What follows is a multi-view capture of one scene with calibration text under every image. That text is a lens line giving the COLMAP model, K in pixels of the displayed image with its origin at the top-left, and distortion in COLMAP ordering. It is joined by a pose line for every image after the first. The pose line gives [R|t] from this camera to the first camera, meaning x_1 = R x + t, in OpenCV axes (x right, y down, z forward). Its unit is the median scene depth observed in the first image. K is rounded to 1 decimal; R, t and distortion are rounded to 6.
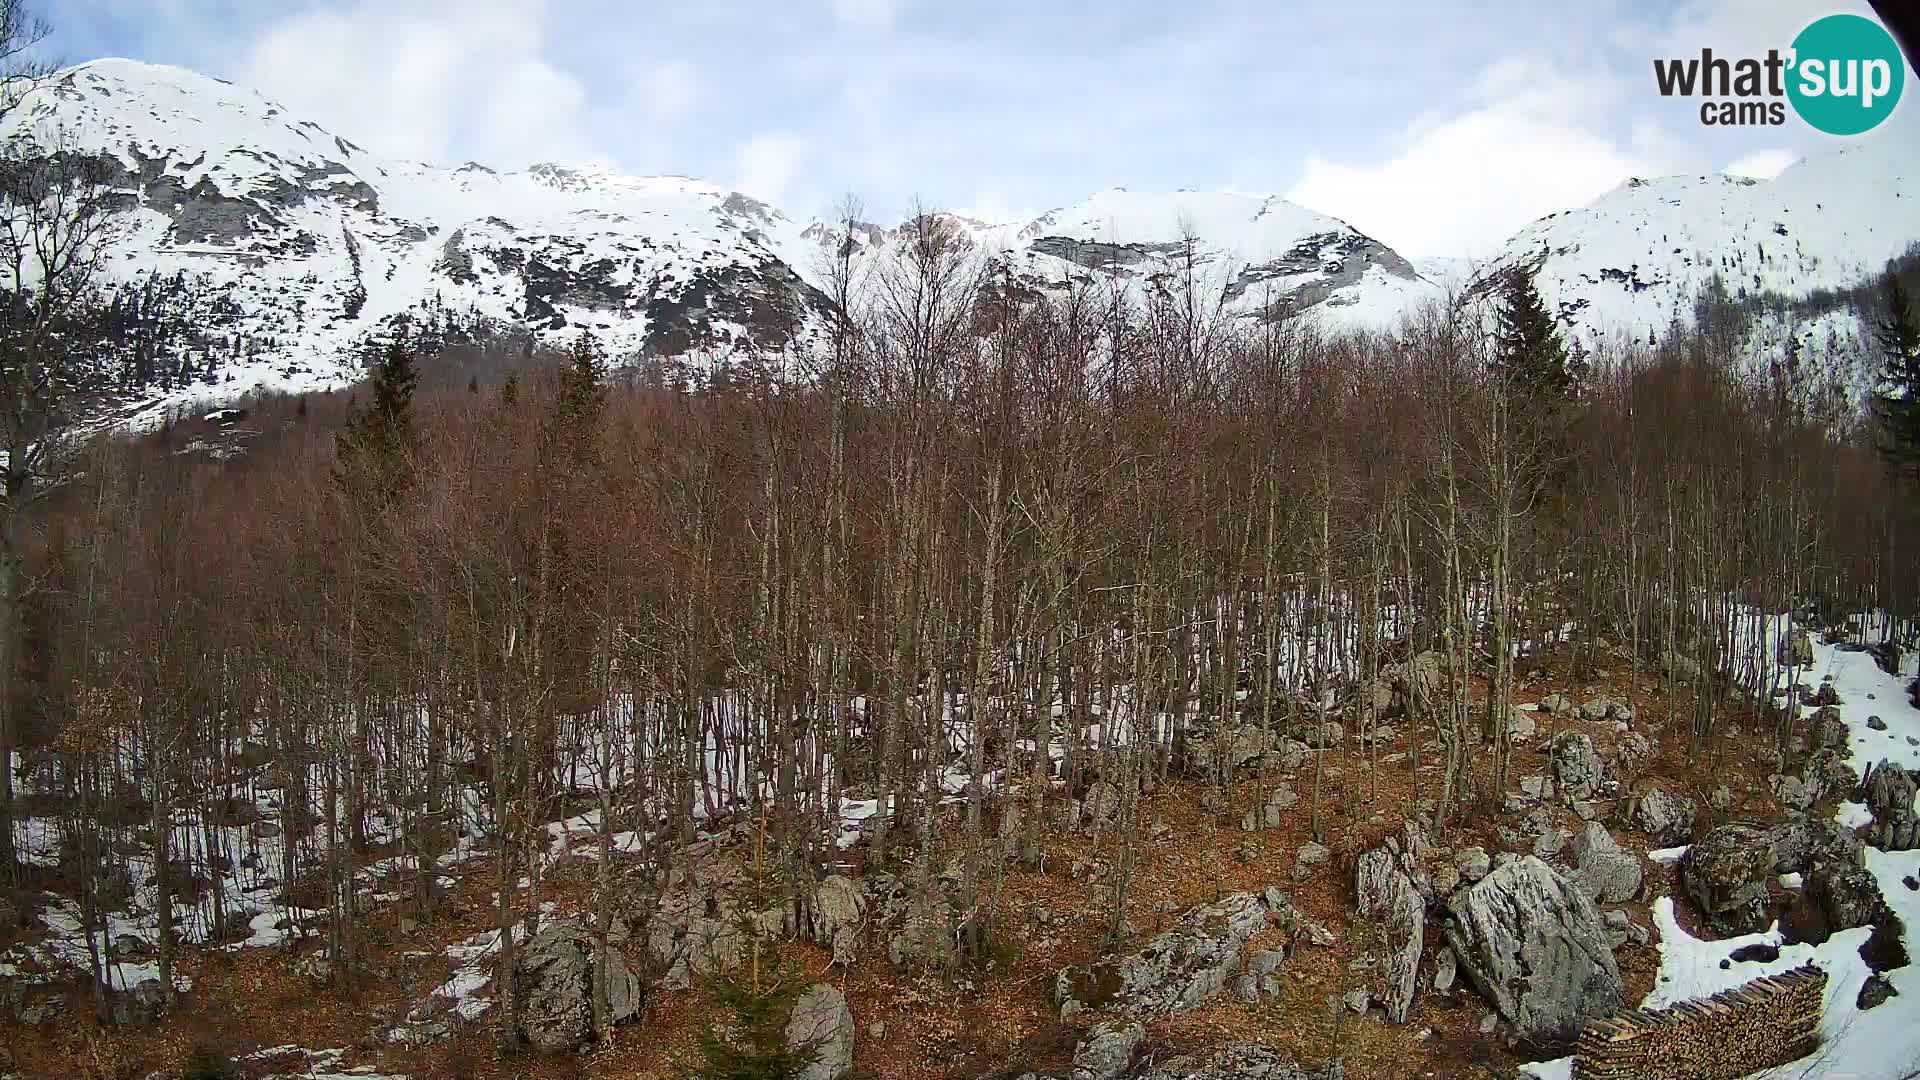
lens RADIAL K [[775.4, 0, 875.6], [0, 775.4, 537.9], [0, 0, 1]] dist [0.018234, -0.006411]
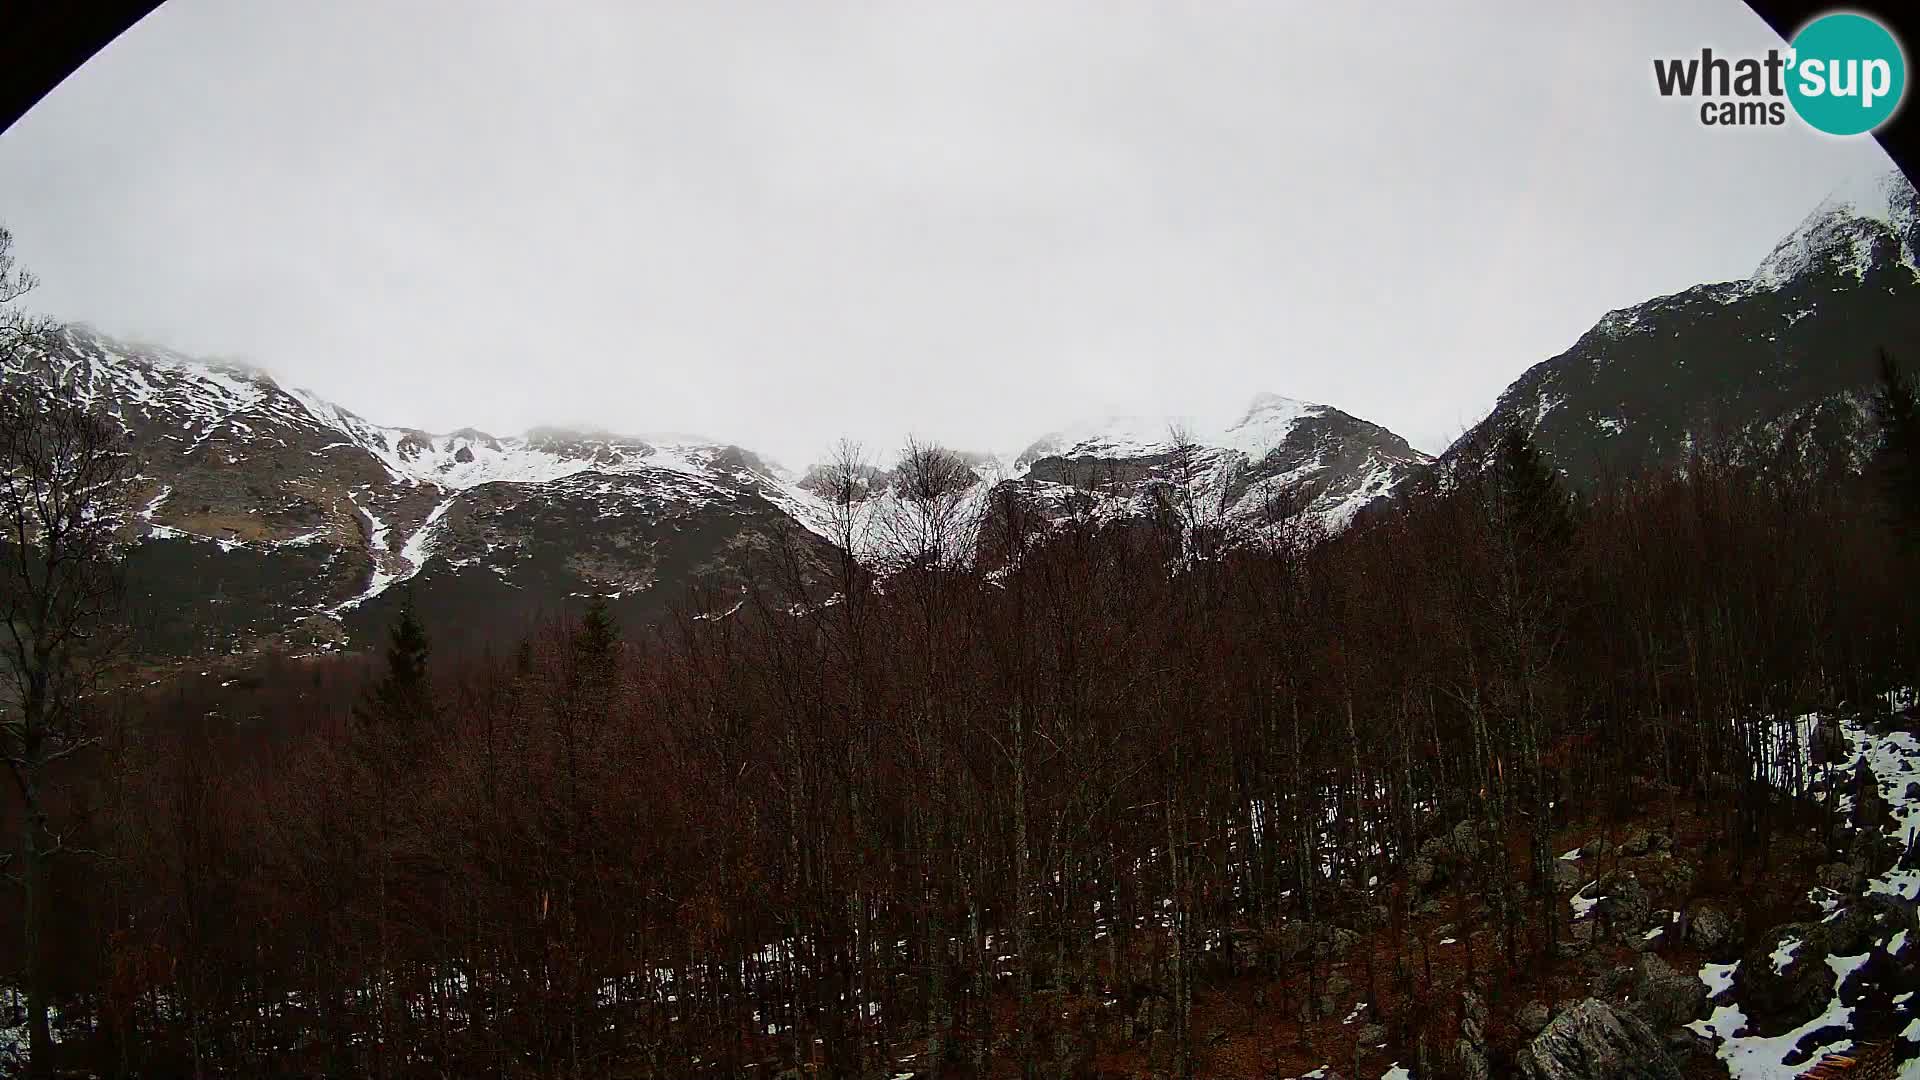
lens RADIAL K [[775.4, 0, 875.6], [0, 775.4, 537.9], [0, 0, 1]] dist [0.018234, -0.006411]
pose [[0.995640, -0.093281, -0.000783, -0.004091], [0.093246, 0.995437, -0.020283, -0.271425], [0.002671, 0.020121, 0.999794, -0.002430]]
